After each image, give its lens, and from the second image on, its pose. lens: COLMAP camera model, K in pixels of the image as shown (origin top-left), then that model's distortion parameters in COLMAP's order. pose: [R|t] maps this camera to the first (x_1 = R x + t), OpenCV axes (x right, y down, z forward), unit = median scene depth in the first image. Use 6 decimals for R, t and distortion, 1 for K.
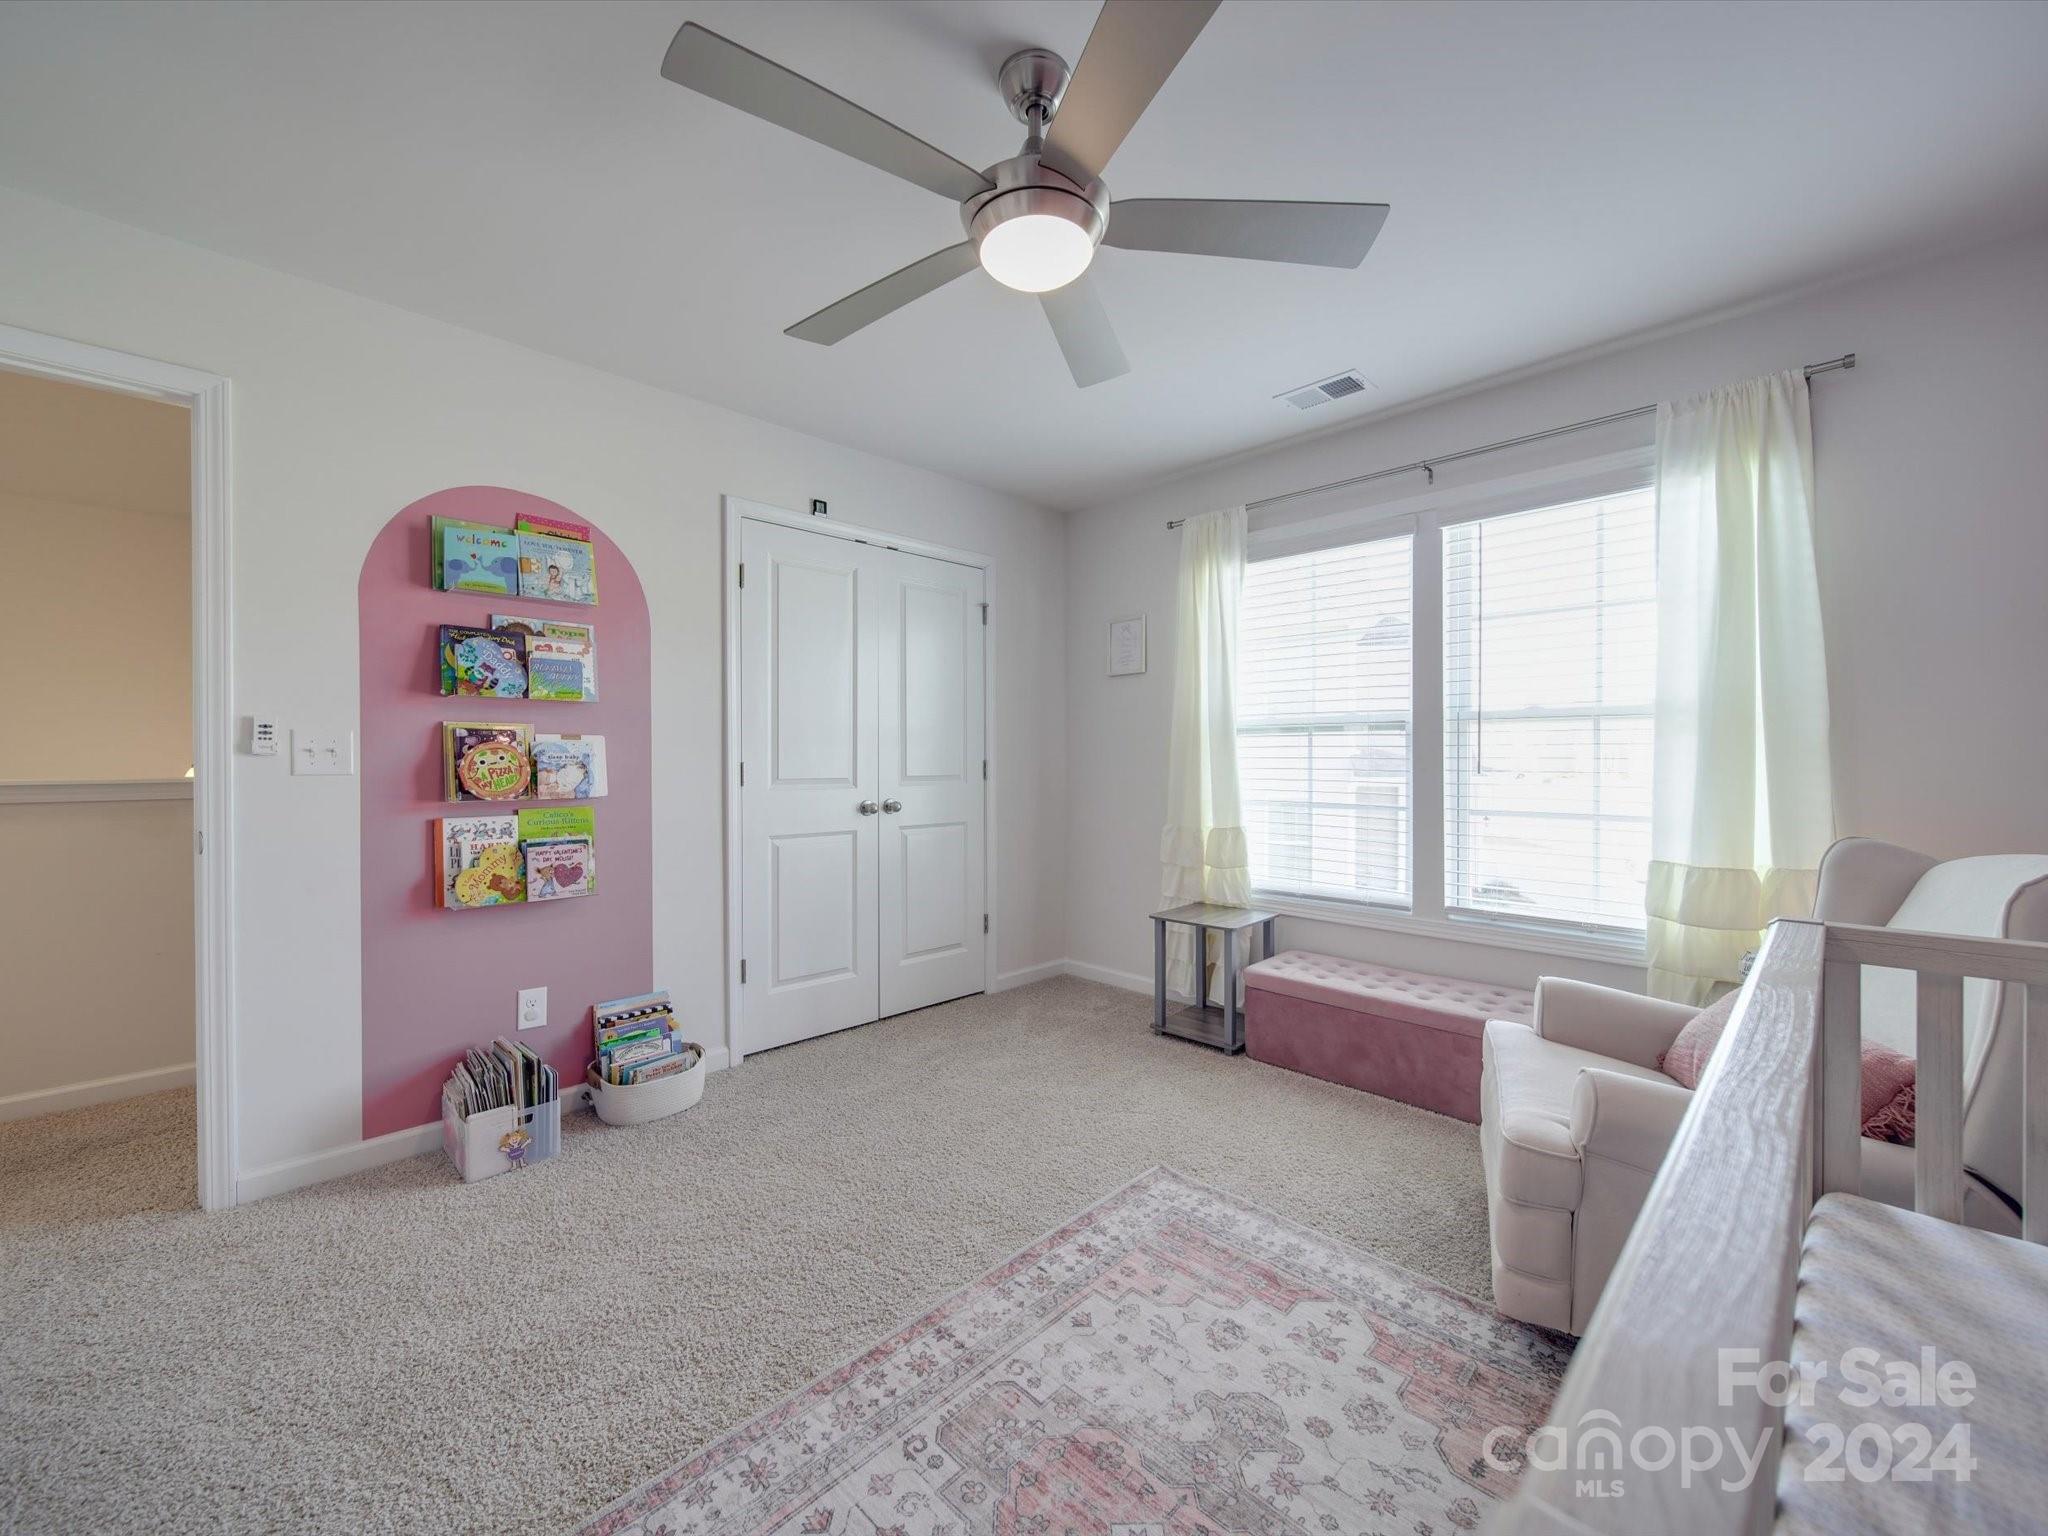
lens RADIAL K [[805.5, 0, 1027.8], [0, 805.5, 767.8], [0, 0, 1]] dist [0.000551, -0.002088]
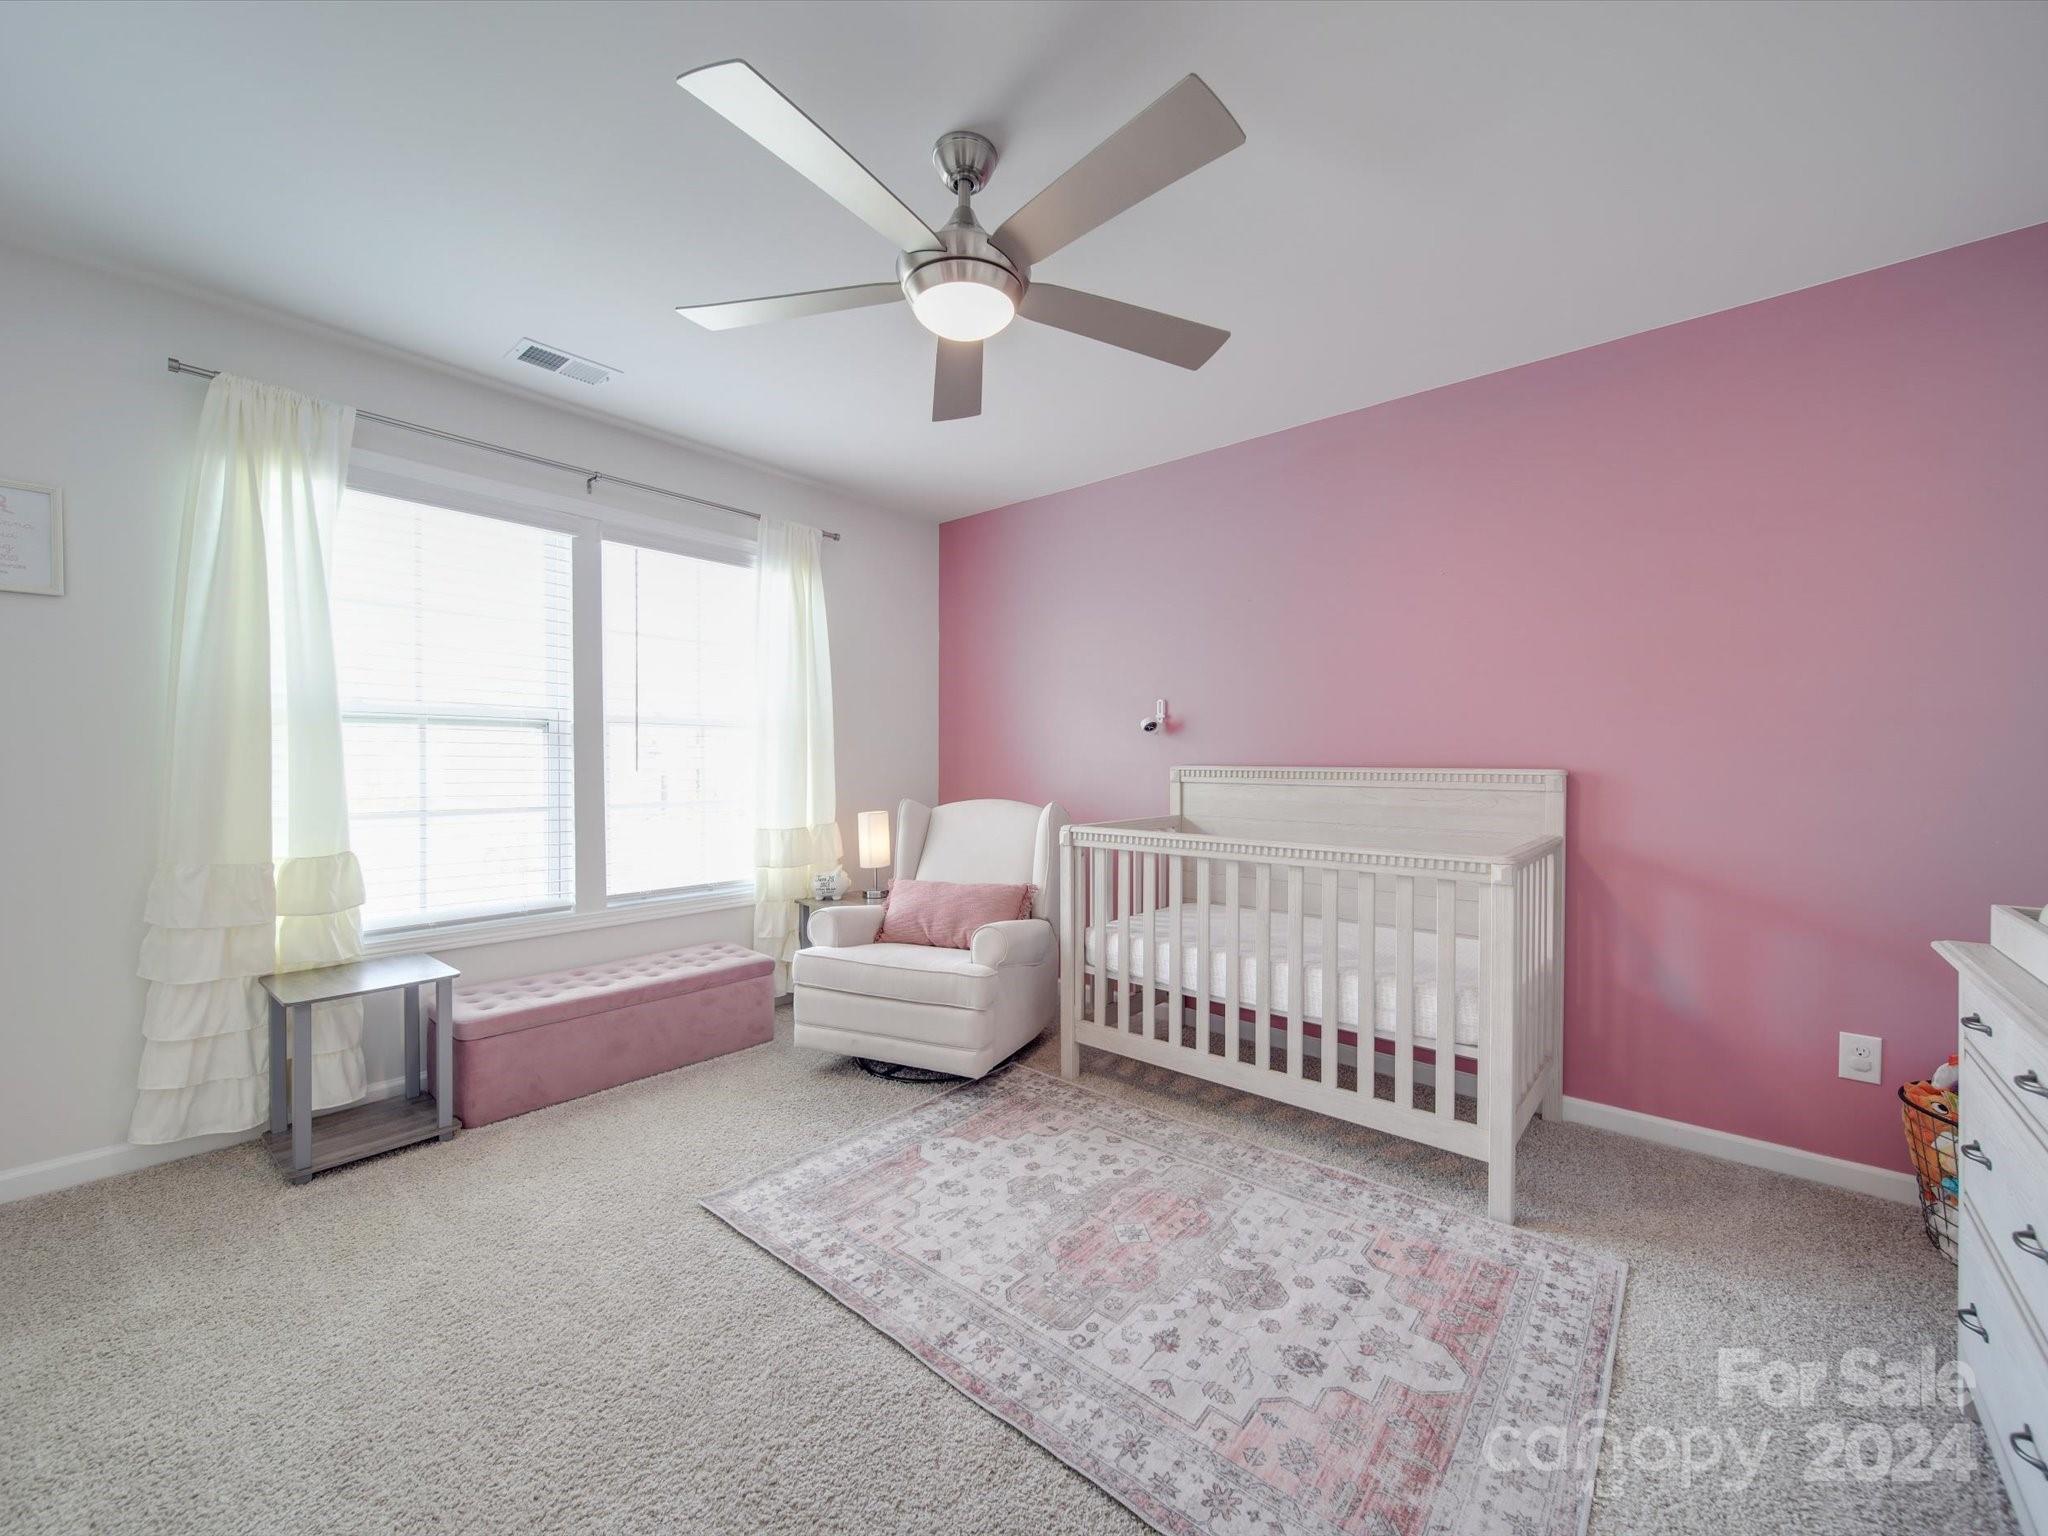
lens RADIAL K [[805.5, 0, 1027.8], [0, 805.5, 767.8], [0, 0, 1]] dist [0.000551, -0.002088]
pose [[-0.076293, -0.009226, 0.997043, -1.044728], [0.006775, 0.999929, 0.009771, -0.008944], [-0.997062, 0.007501, -0.076225, 0.928987]]
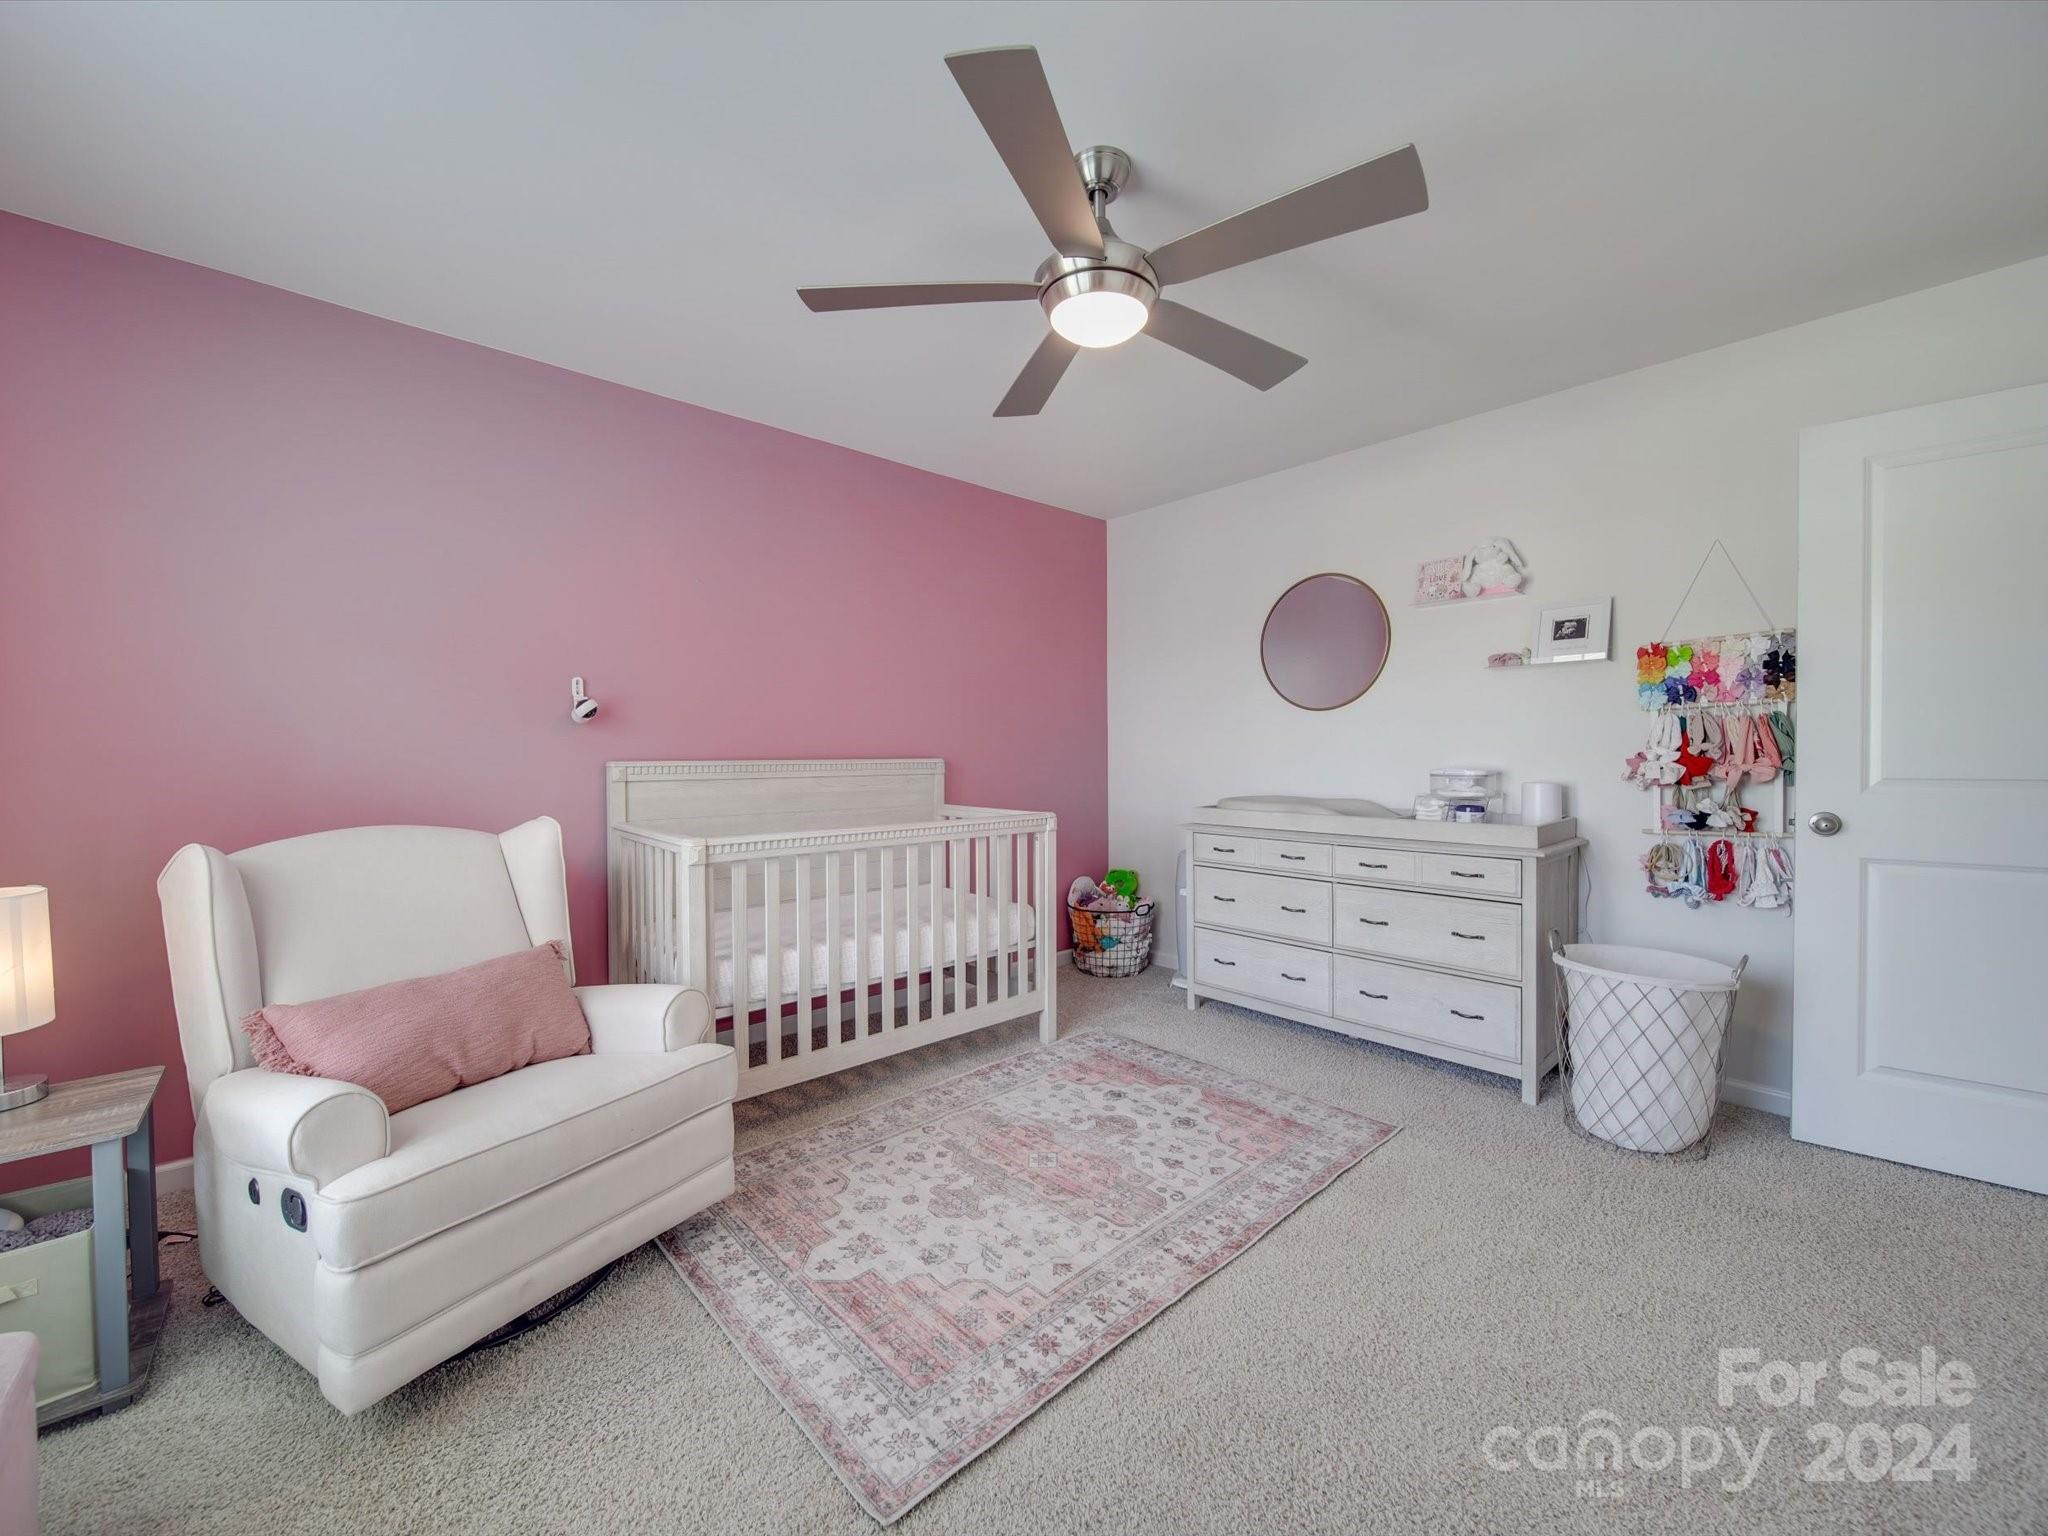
lens RADIAL K [[805.5, 0, 1027.8], [0, 805.5, 767.8], [0, 0, 1]] dist [0.000551, -0.002088]
pose [[-0.999109, 0.005692, 0.041828, 0.062579], [0.006932, 0.999538, 0.029581, -0.022509], [-0.041640, 0.029844, -0.998687, 2.027450]]
